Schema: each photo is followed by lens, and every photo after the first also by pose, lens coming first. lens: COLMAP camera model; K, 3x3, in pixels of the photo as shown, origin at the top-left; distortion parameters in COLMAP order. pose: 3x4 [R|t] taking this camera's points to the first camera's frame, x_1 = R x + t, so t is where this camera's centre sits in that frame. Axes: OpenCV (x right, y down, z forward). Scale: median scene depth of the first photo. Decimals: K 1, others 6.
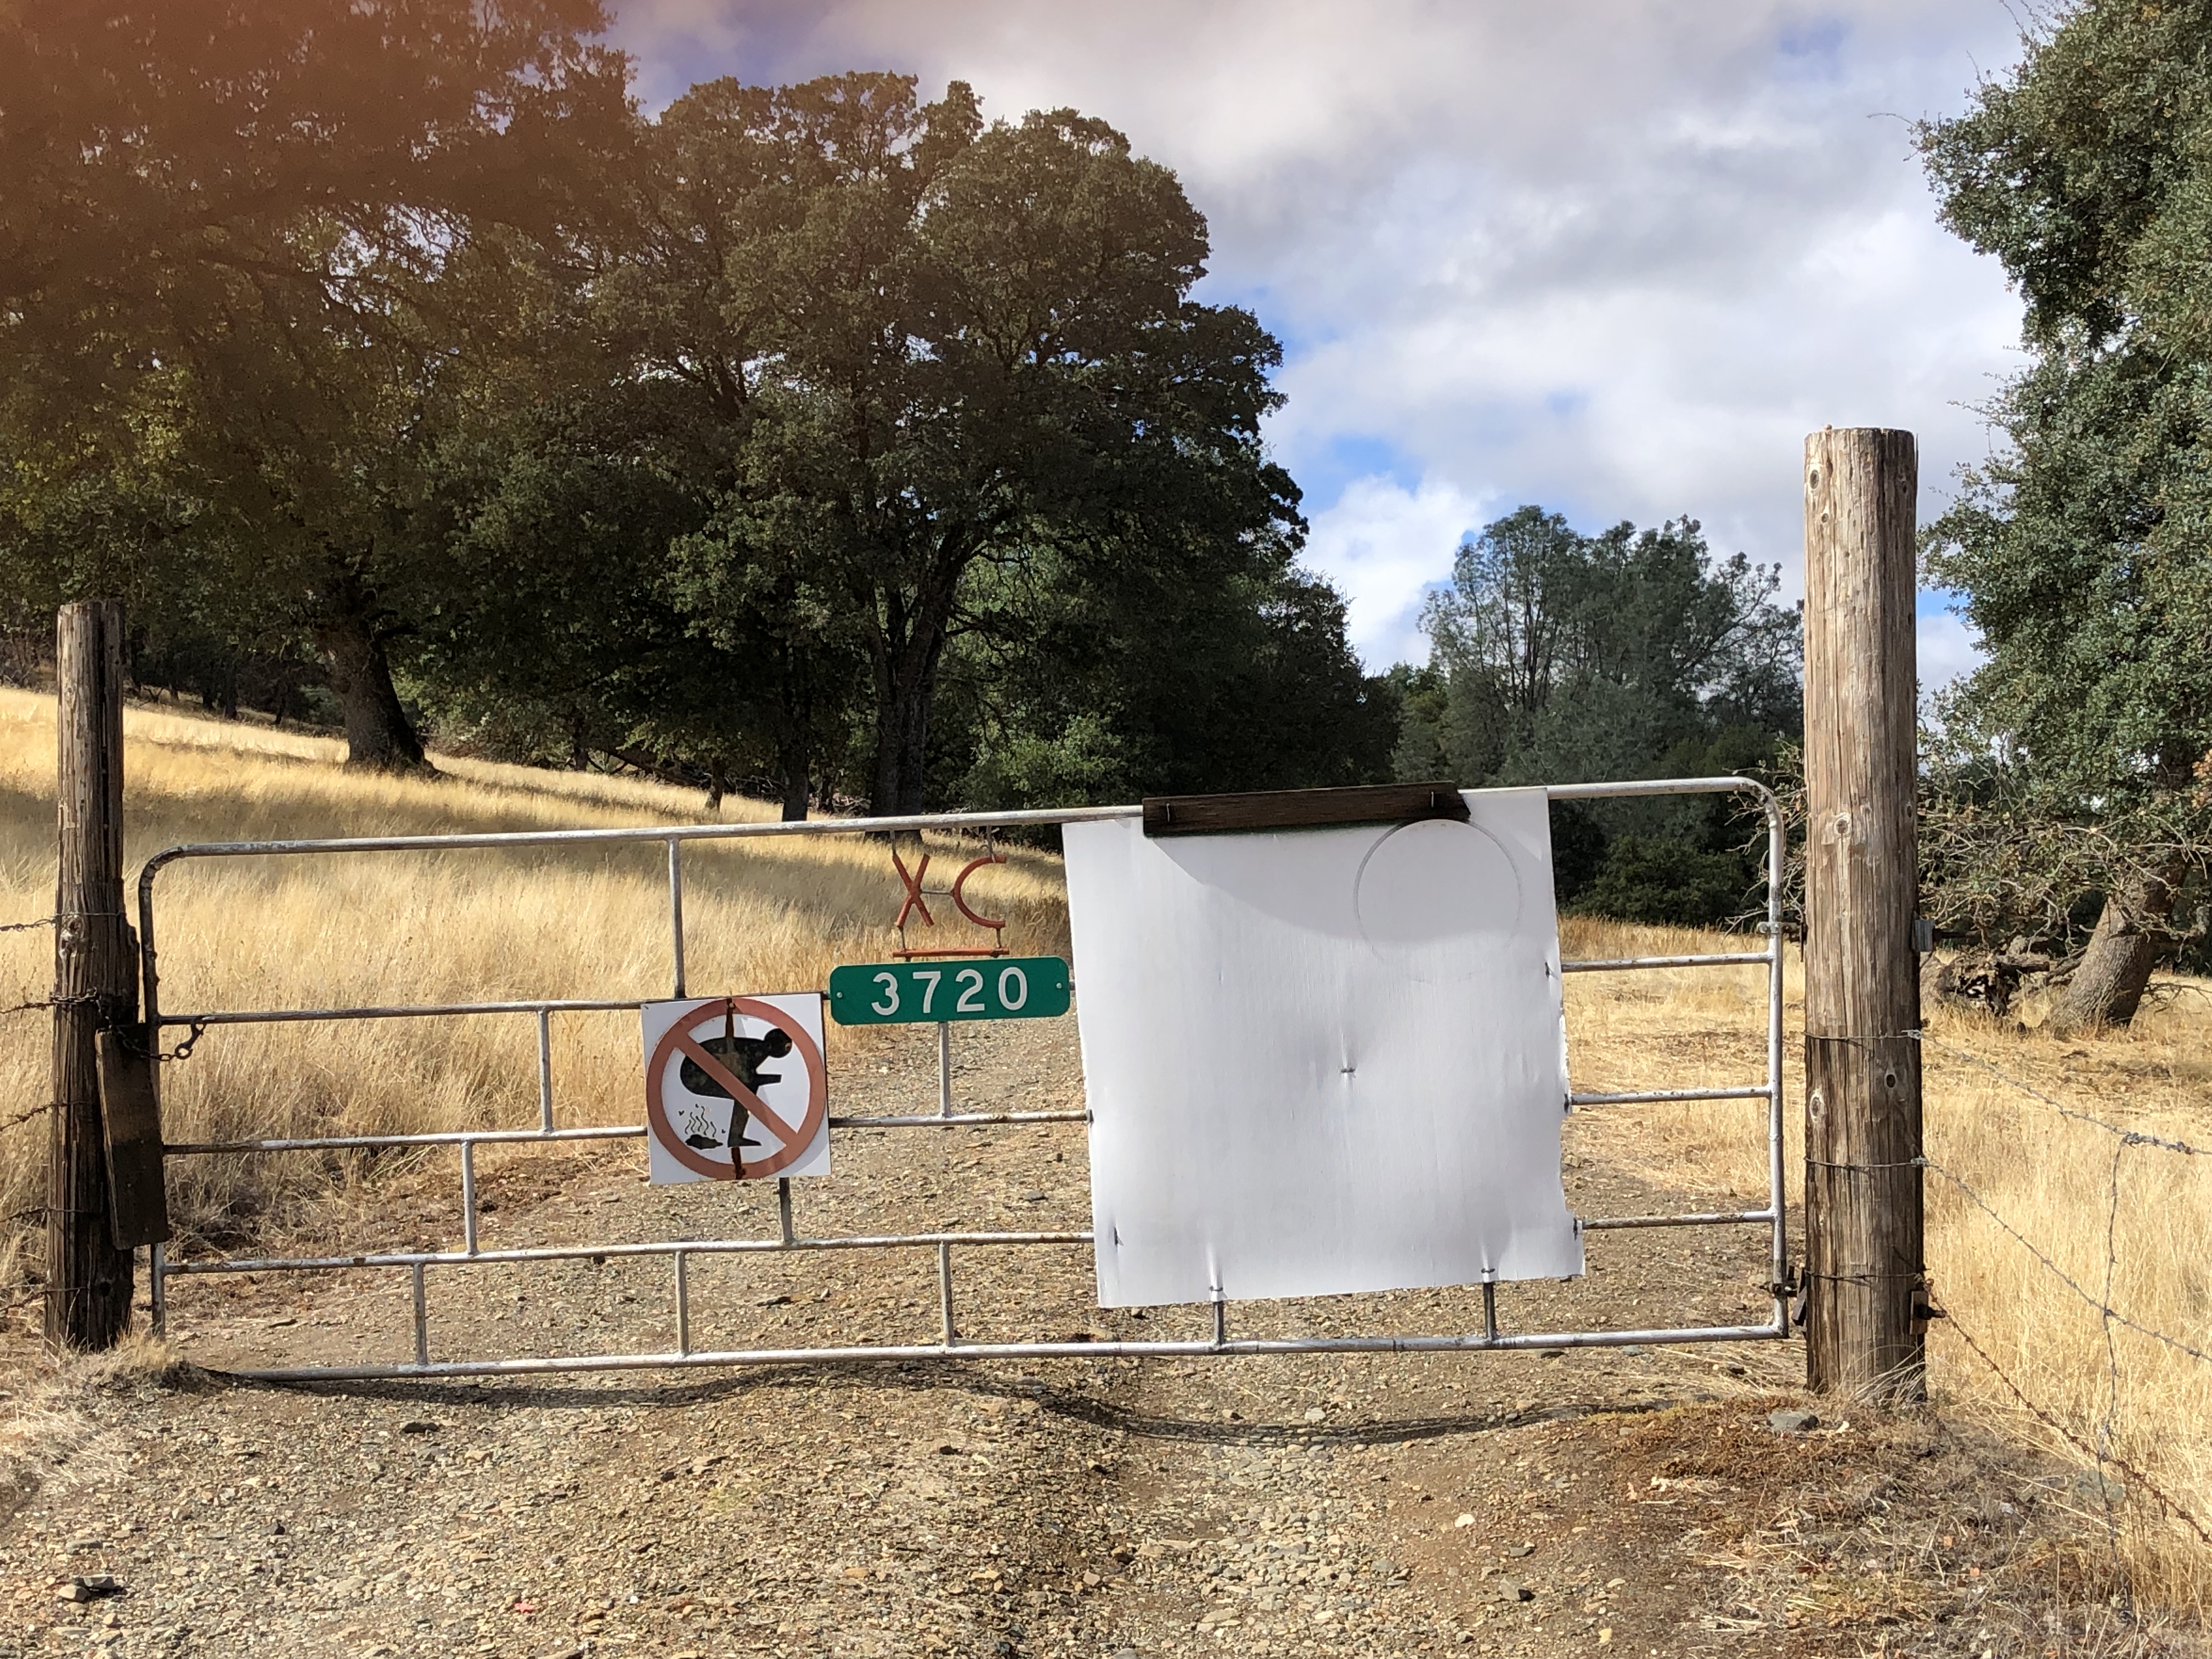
lens RADIAL K [[3076.1, 0, 1082.9], [0, 3076.1, 766.5], [0, 0, 1]] dist [0.196178, -0.644230]
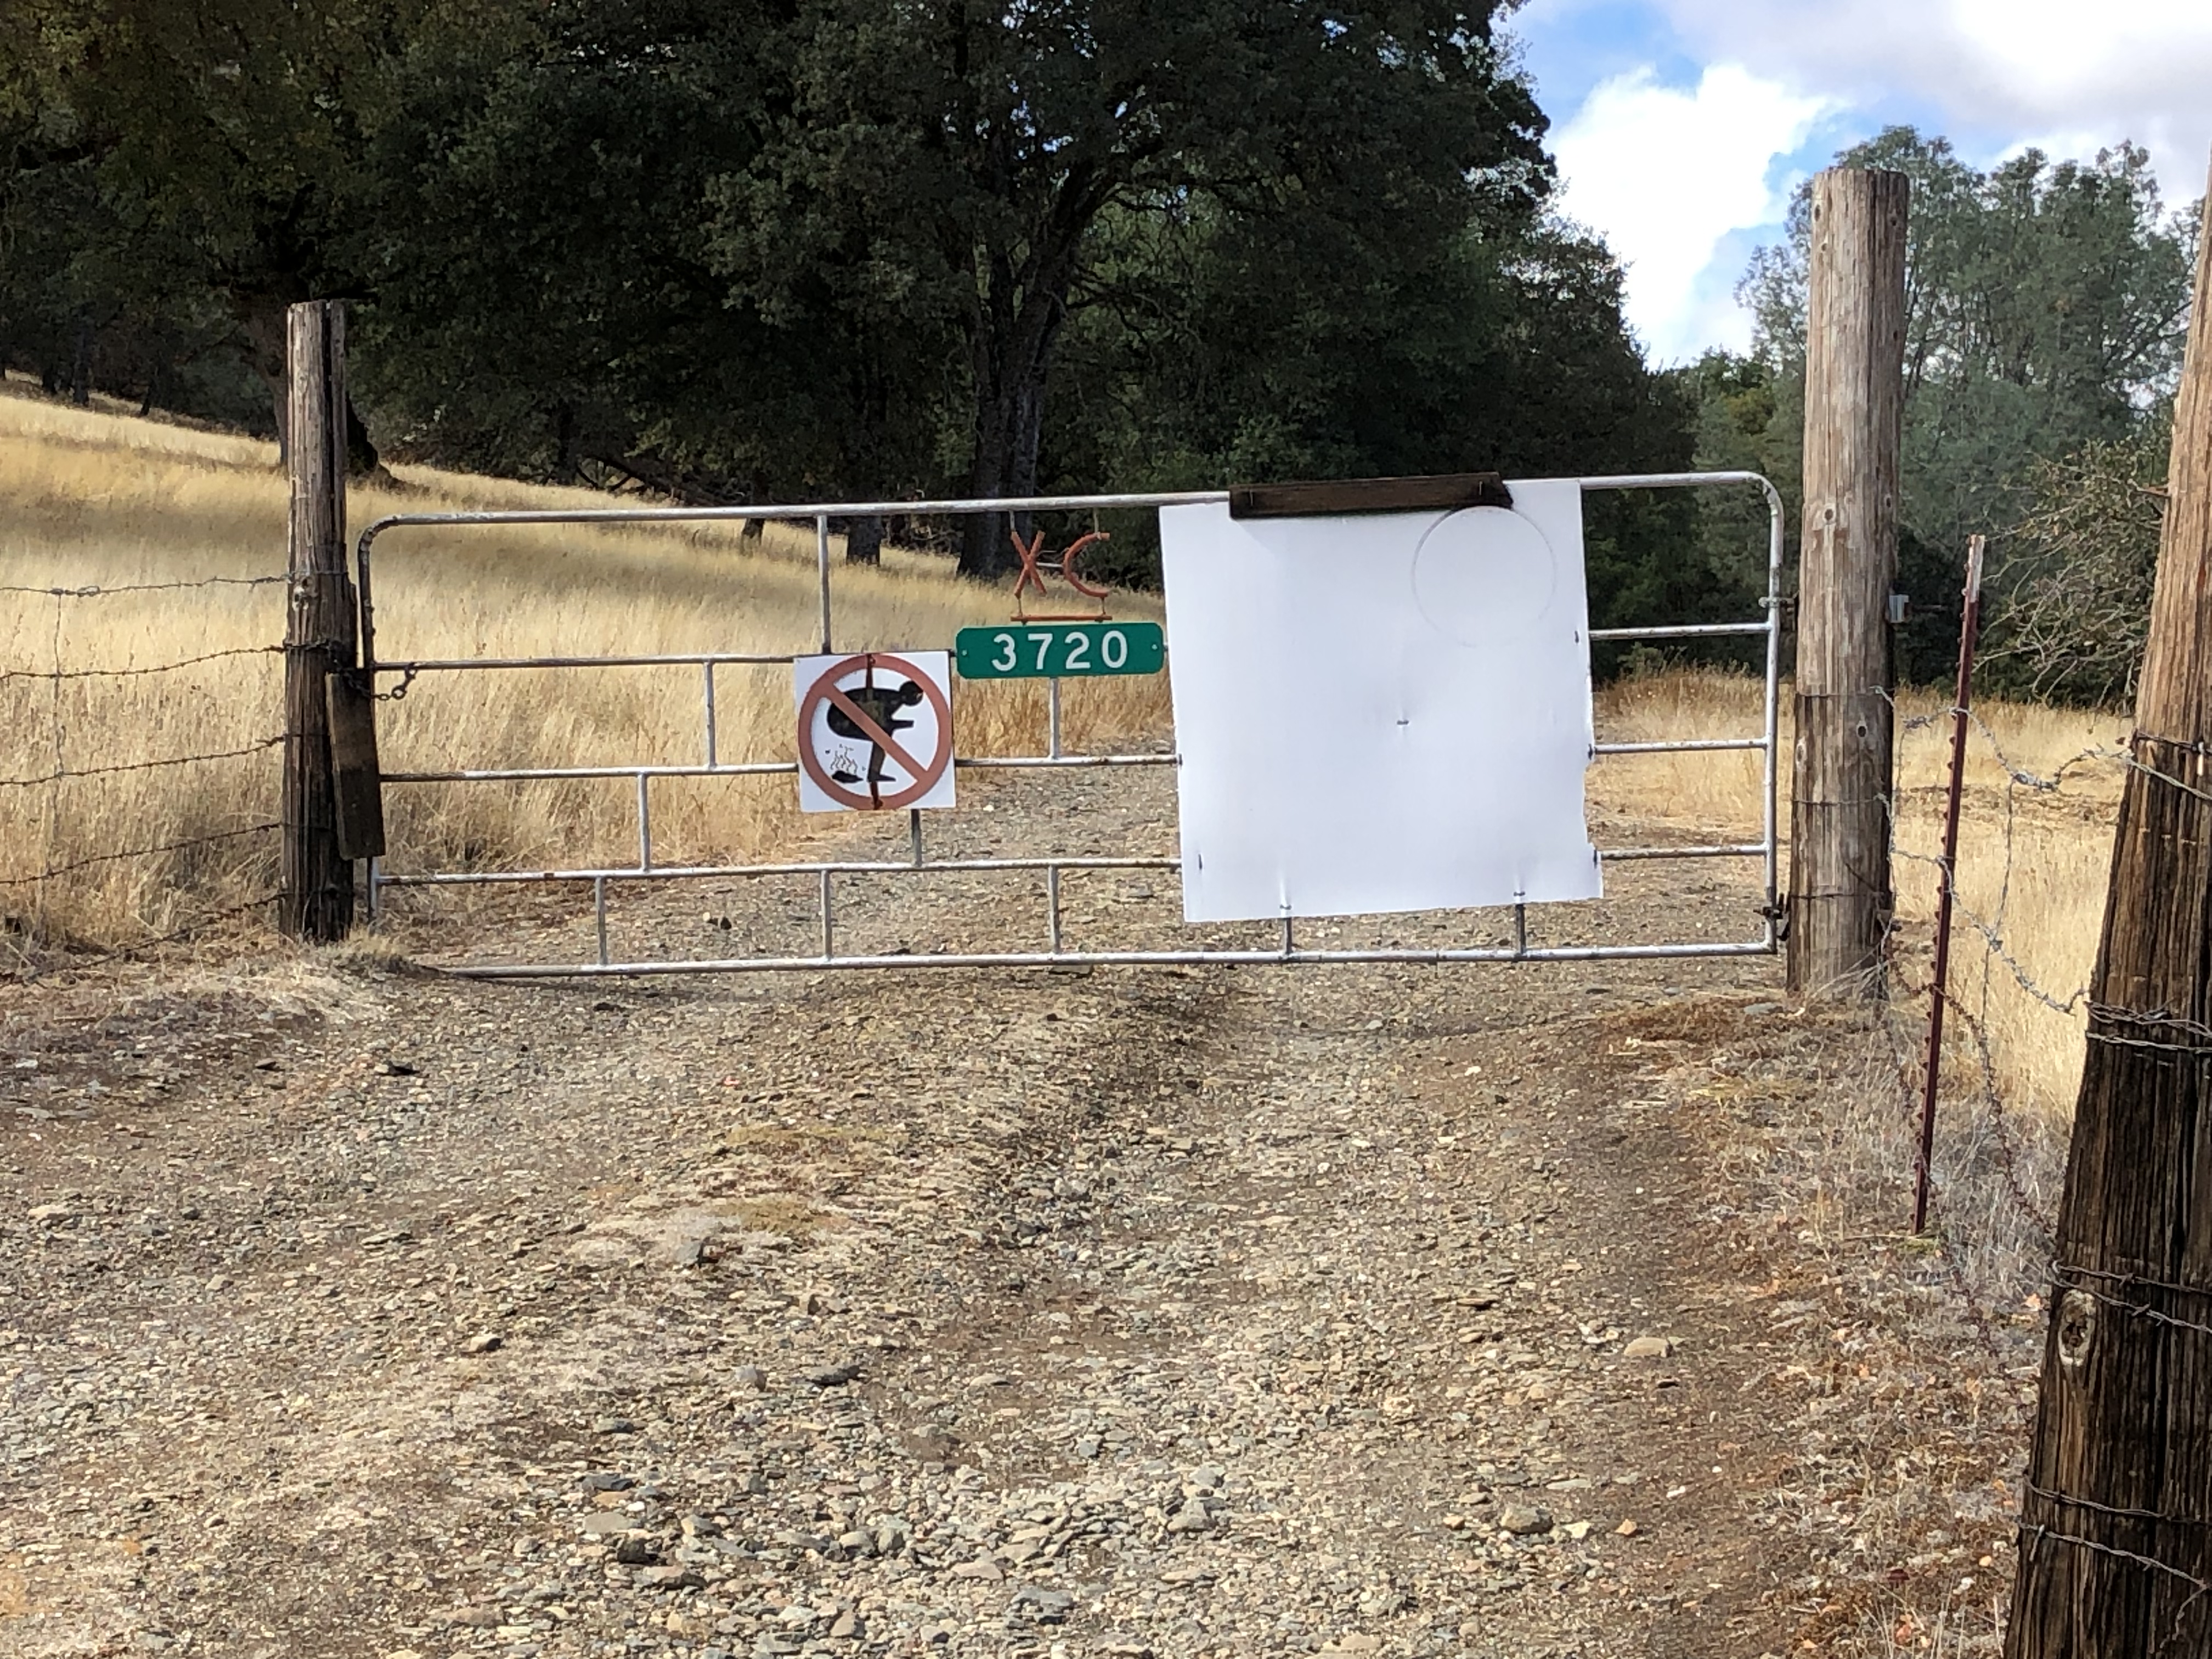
lens RADIAL K [[4862.3, 0, 1108.2], [0, 4862.3, 701.5], [0, 0, 1]] dist [0.333718, 0.168997]
pose [[0.999255, 0.014554, -0.035747, 0.039914], [-0.013077, 0.999065, 0.041202, 0.016635], [0.036313, -0.040704, 0.998511, -0.812328]]
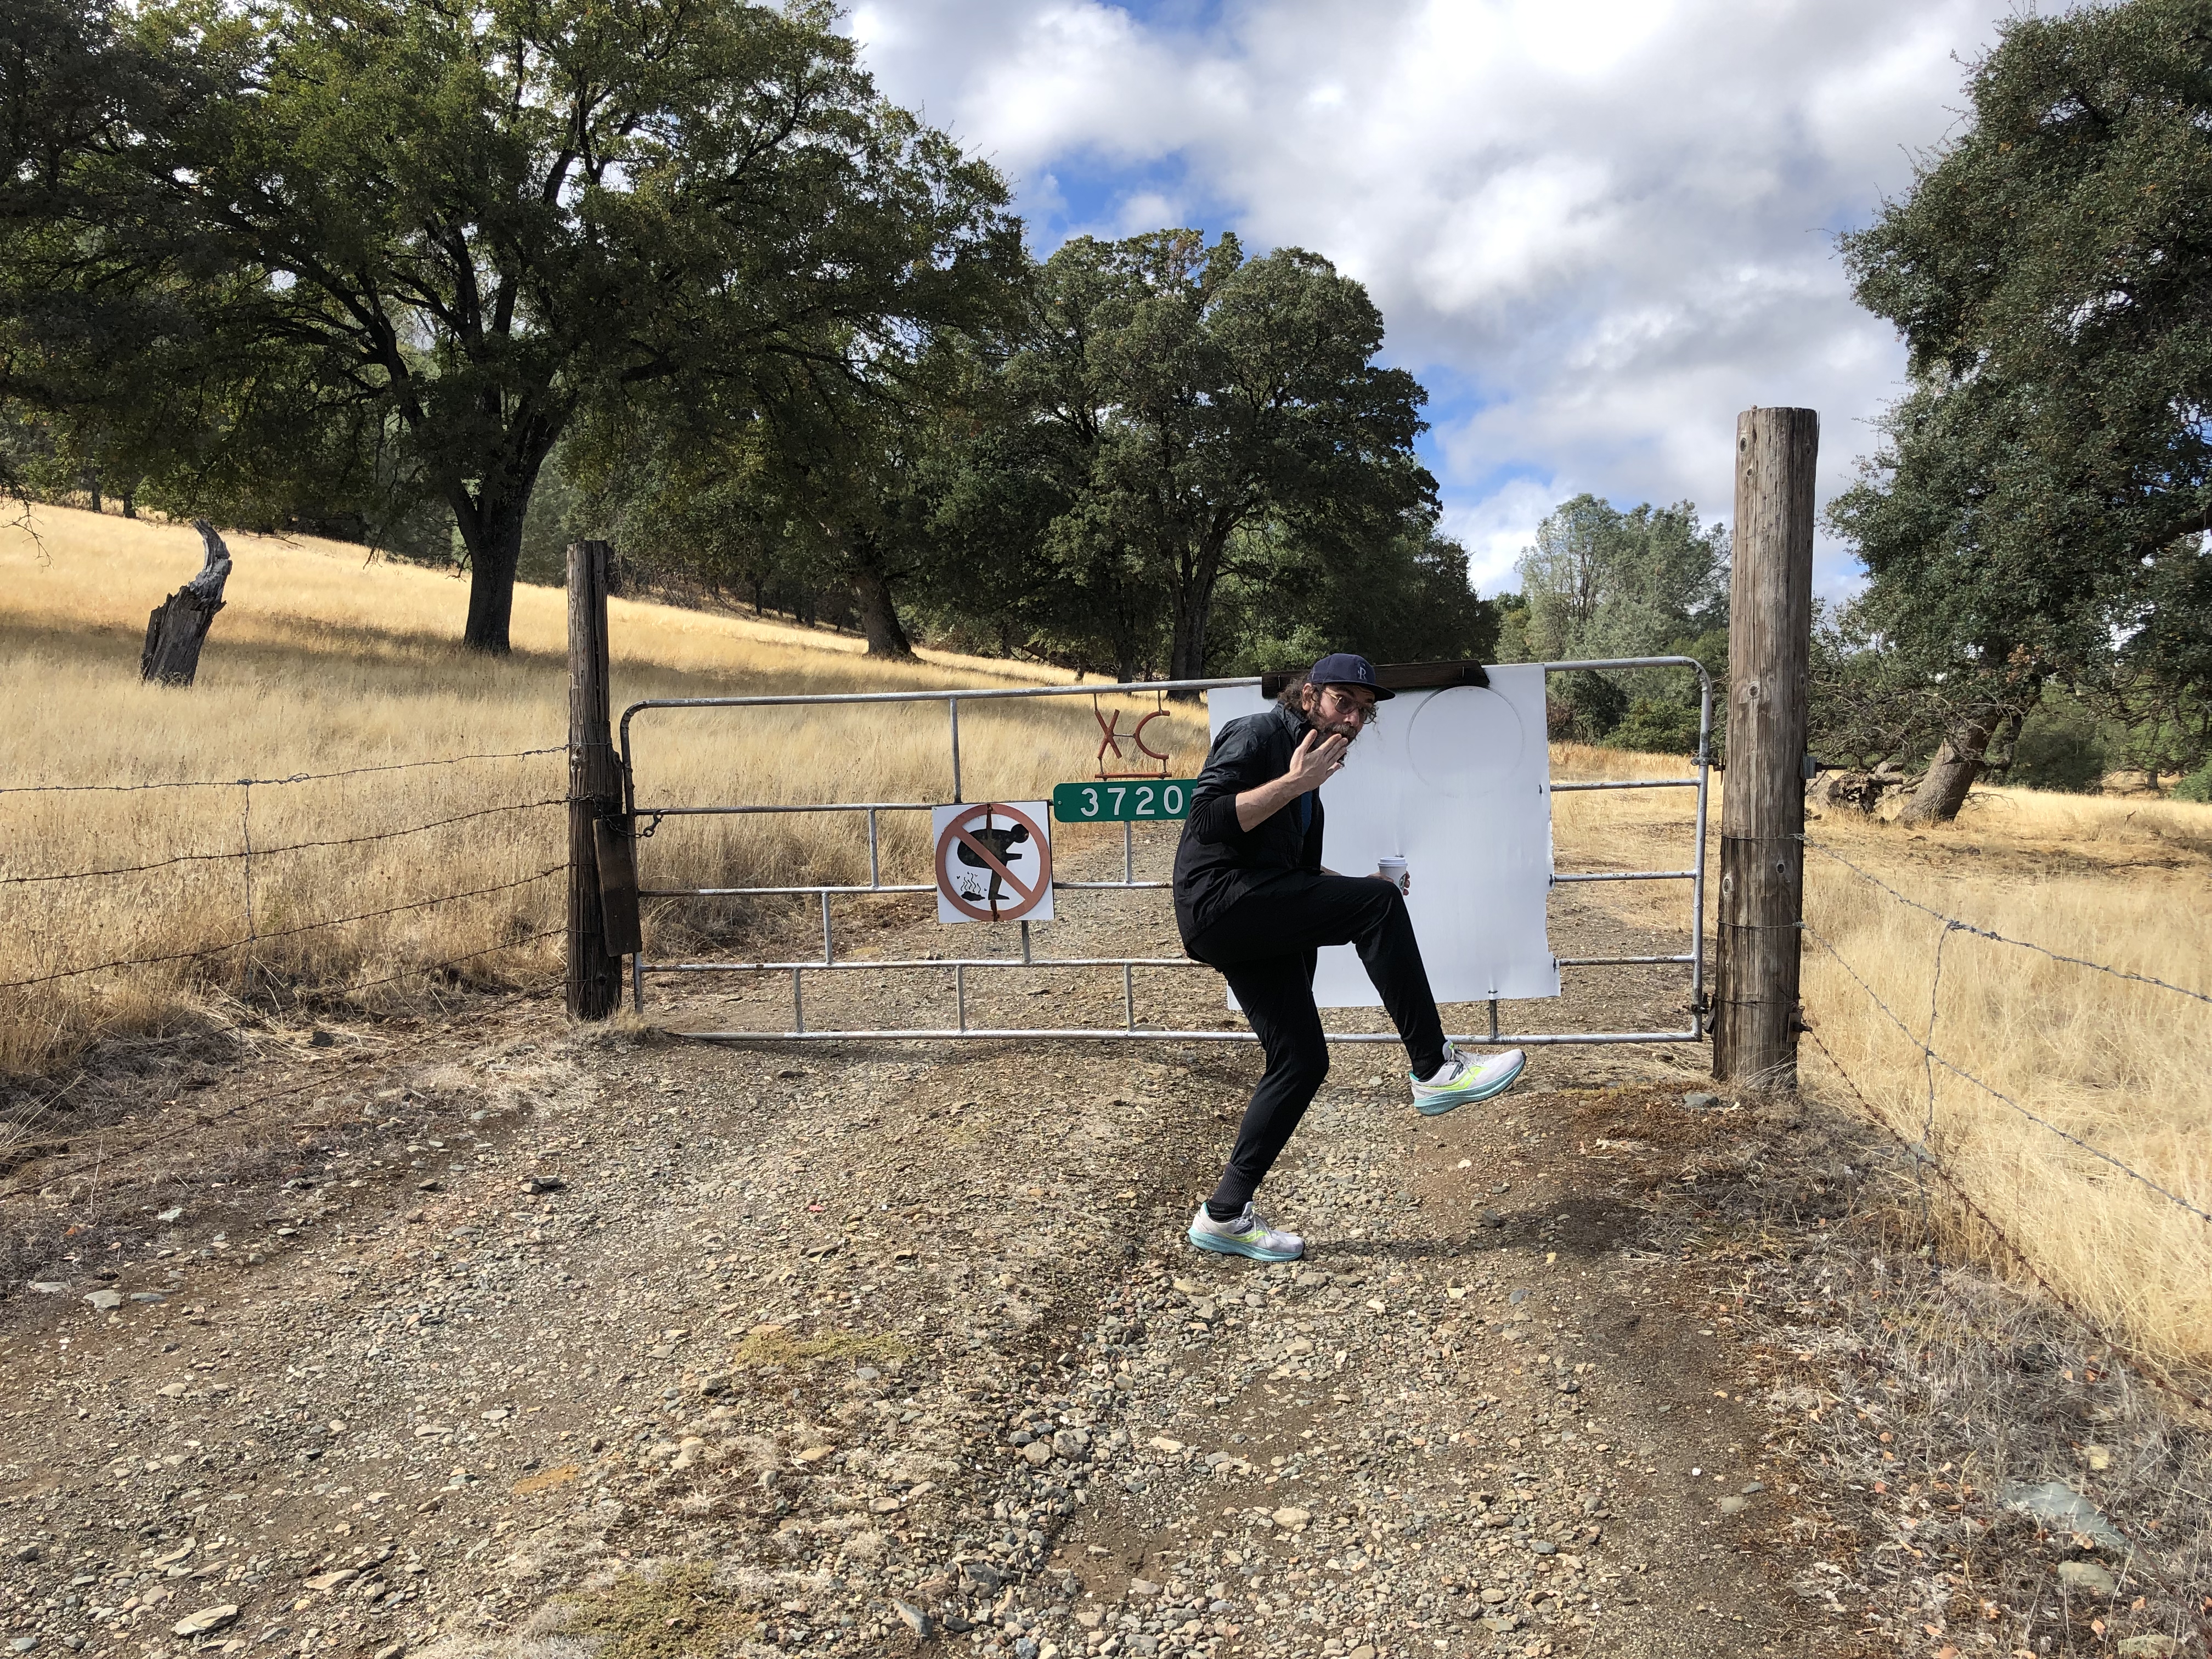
lens RADIAL K [[1777.5, 0, 1106.0], [0, 1777.5, 829.5], [0, 0, 1]] dist [0.119302, -0.309428]
pose [[0.993016, 0.011882, -0.117377, 0.045563], [-0.000527, 0.995352, 0.096300, 0.003575], [0.117976, -0.095566, 0.988407, 0.139933]]
